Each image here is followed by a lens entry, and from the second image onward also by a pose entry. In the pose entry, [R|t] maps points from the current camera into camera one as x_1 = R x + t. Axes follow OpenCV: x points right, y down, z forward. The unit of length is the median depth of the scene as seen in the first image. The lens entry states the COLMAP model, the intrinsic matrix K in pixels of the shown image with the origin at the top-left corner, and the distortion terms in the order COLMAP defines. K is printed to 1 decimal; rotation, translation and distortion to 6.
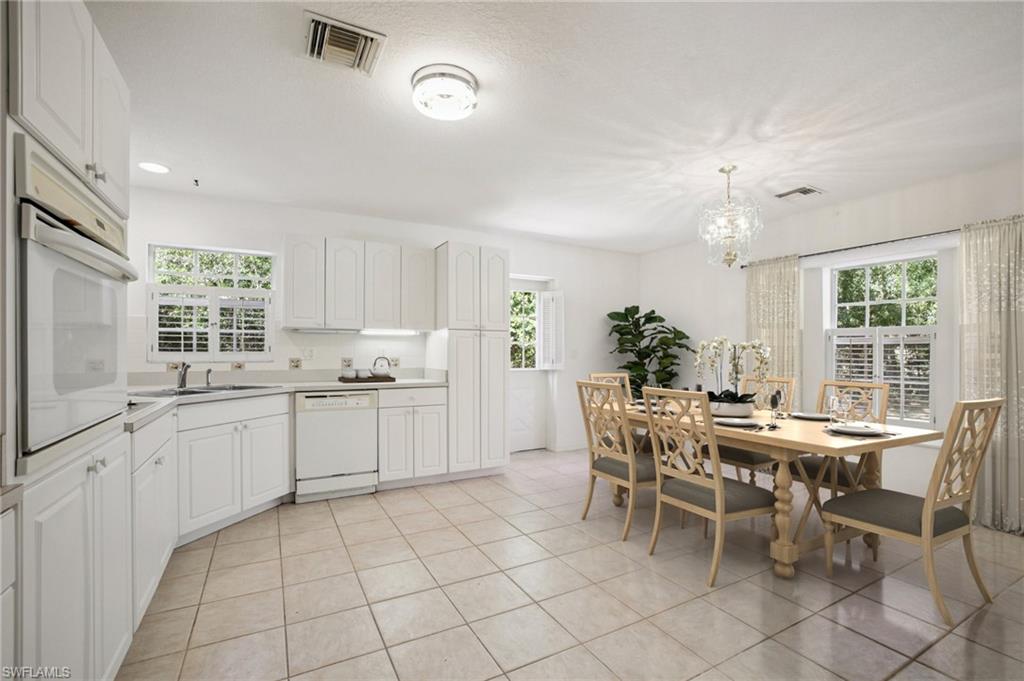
lens RADIAL K [[453.9, 0, 515.4], [0, 453.9, 351.3], [0, 0, 1]] dist [-0.000154, 0.000027]
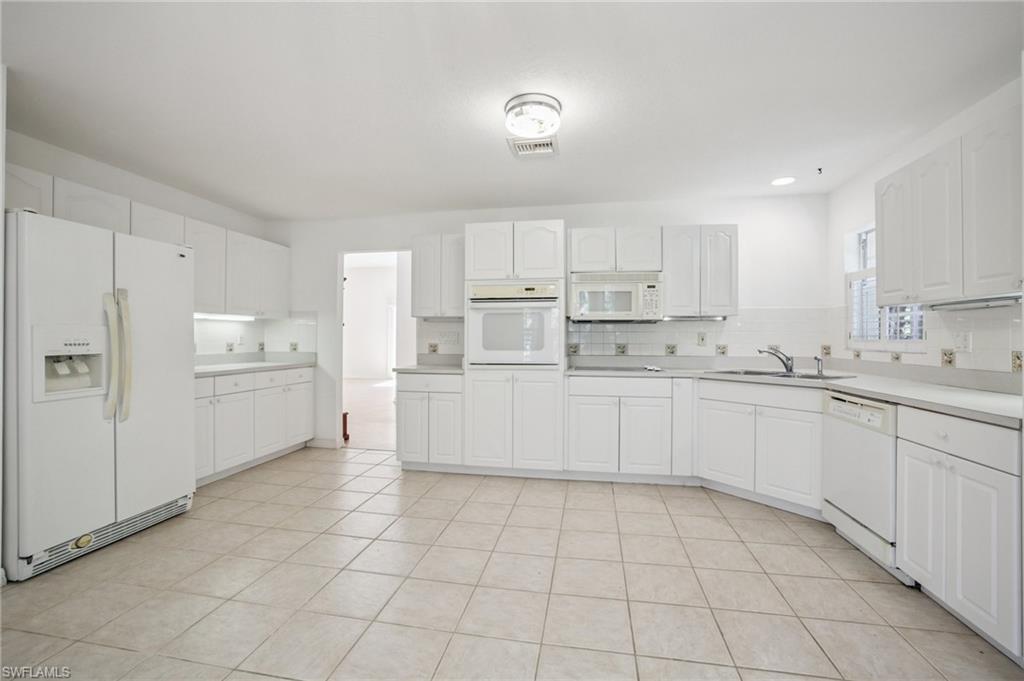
lens RADIAL K [[449.0, 0, 511.0], [0, 449.0, 339.7], [0, 0, 1]] dist [-0.000113, -0.000011]
pose [[-0.636052, -0.002997, -0.771640, 0.534015], [0.002445, 0.999980, -0.005899, 0.005122], [0.771642, -0.005639, -0.636032, 1.173024]]
